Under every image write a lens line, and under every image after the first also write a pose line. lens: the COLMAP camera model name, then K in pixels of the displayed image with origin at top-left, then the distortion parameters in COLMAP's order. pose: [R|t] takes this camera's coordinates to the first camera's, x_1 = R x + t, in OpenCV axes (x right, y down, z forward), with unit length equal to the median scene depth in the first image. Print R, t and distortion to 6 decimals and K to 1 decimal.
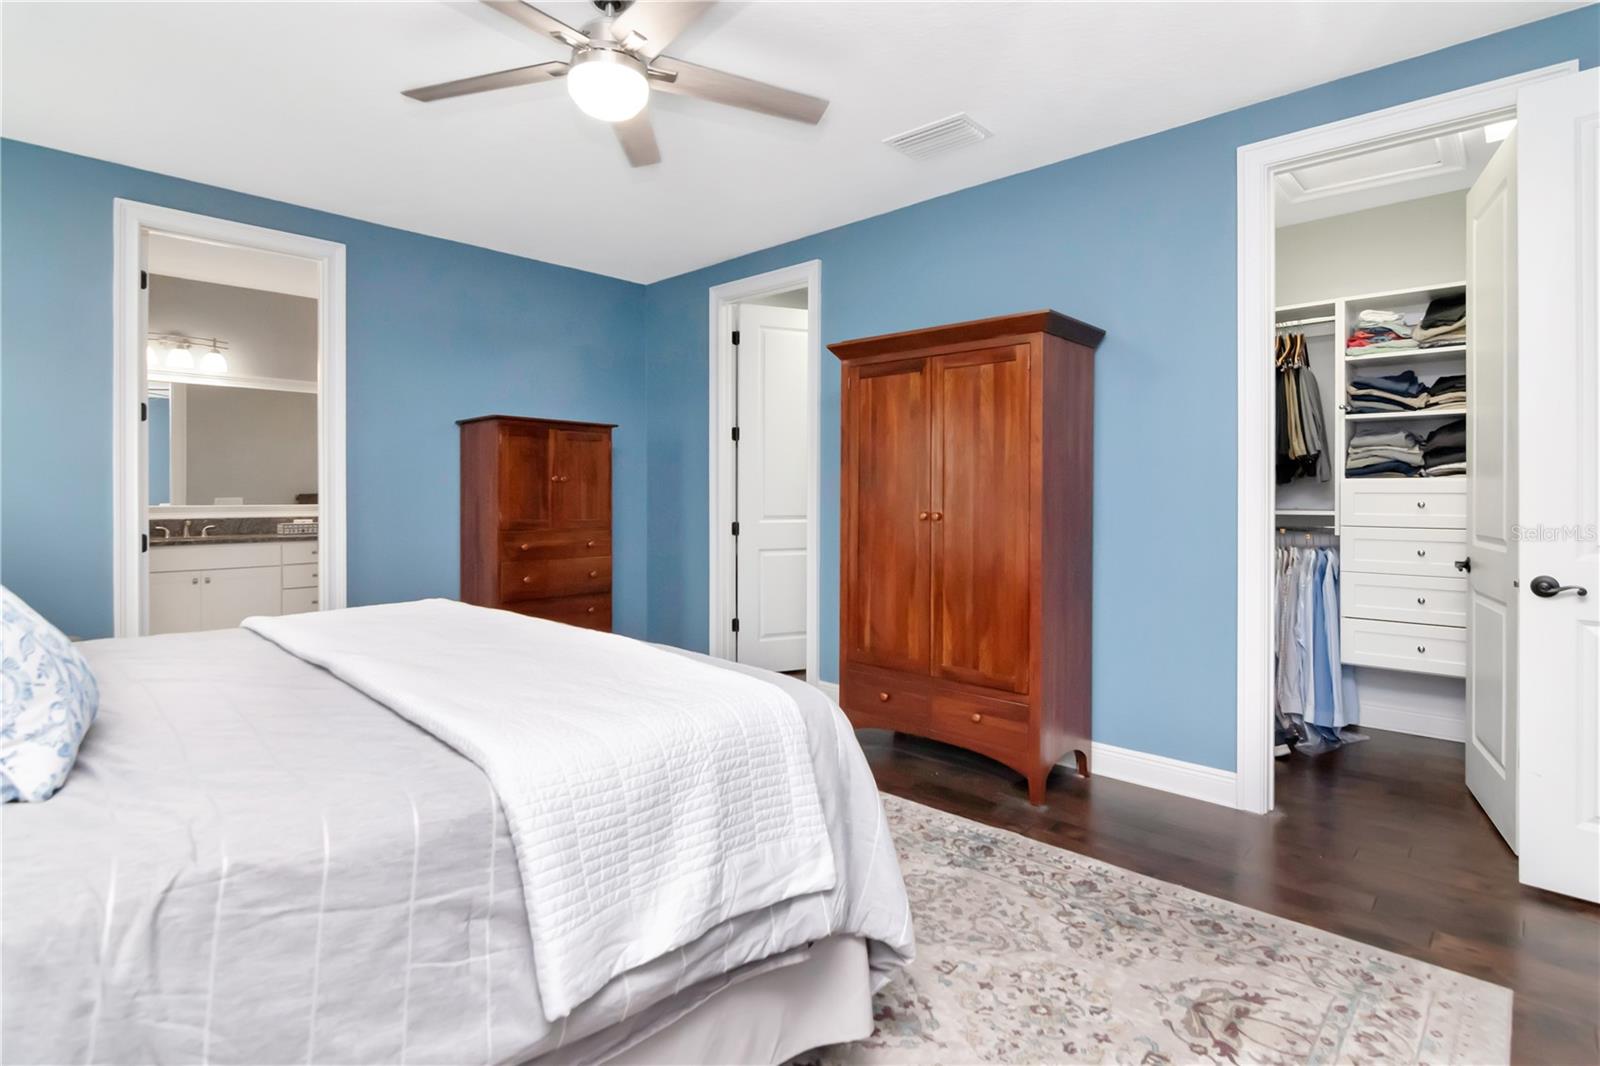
lens RADIAL K [[784.3, 0, 806.5], [0, 784.3, 530.4], [0, 0, 1]] dist [-0.001314, -0.000305]
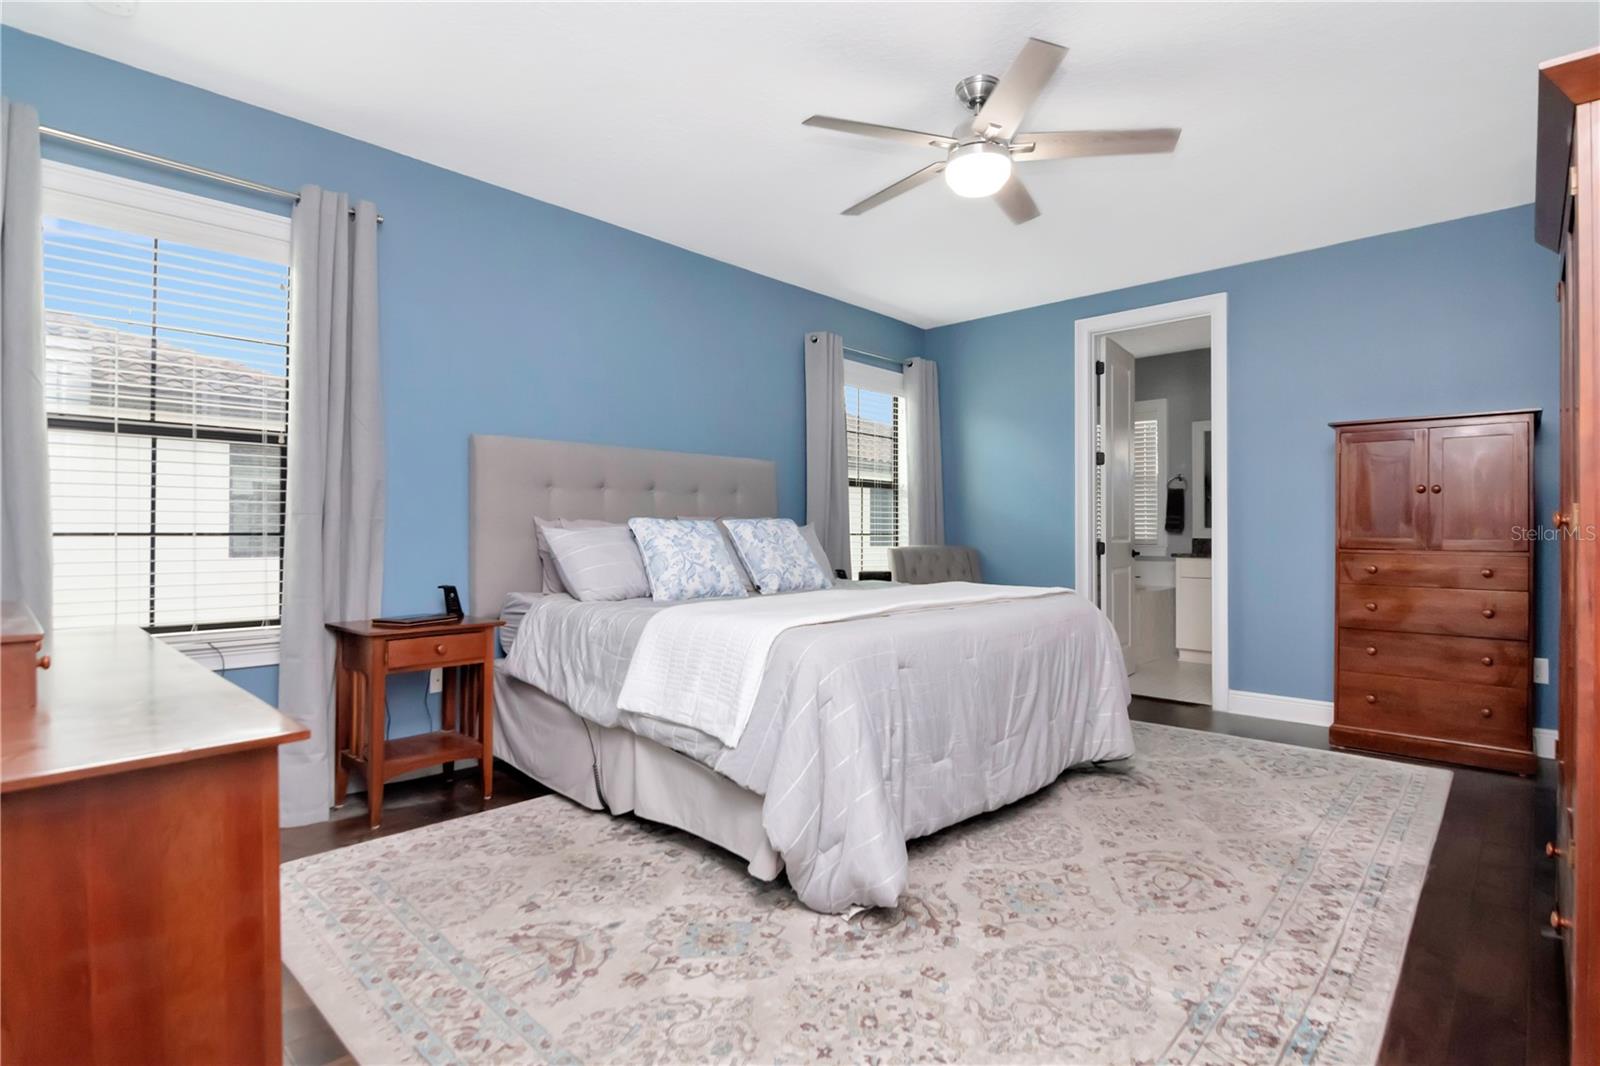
lens RADIAL K [[784.3, 0, 806.5], [0, 784.3, 530.4], [0, 0, 1]] dist [-0.001314, -0.000305]
pose [[-0.002953, -0.005845, -0.999979, 1.044210], [-0.038359, 0.999248, -0.005727, 0.023901], [0.999260, 0.038341, -0.003175, 0.756997]]
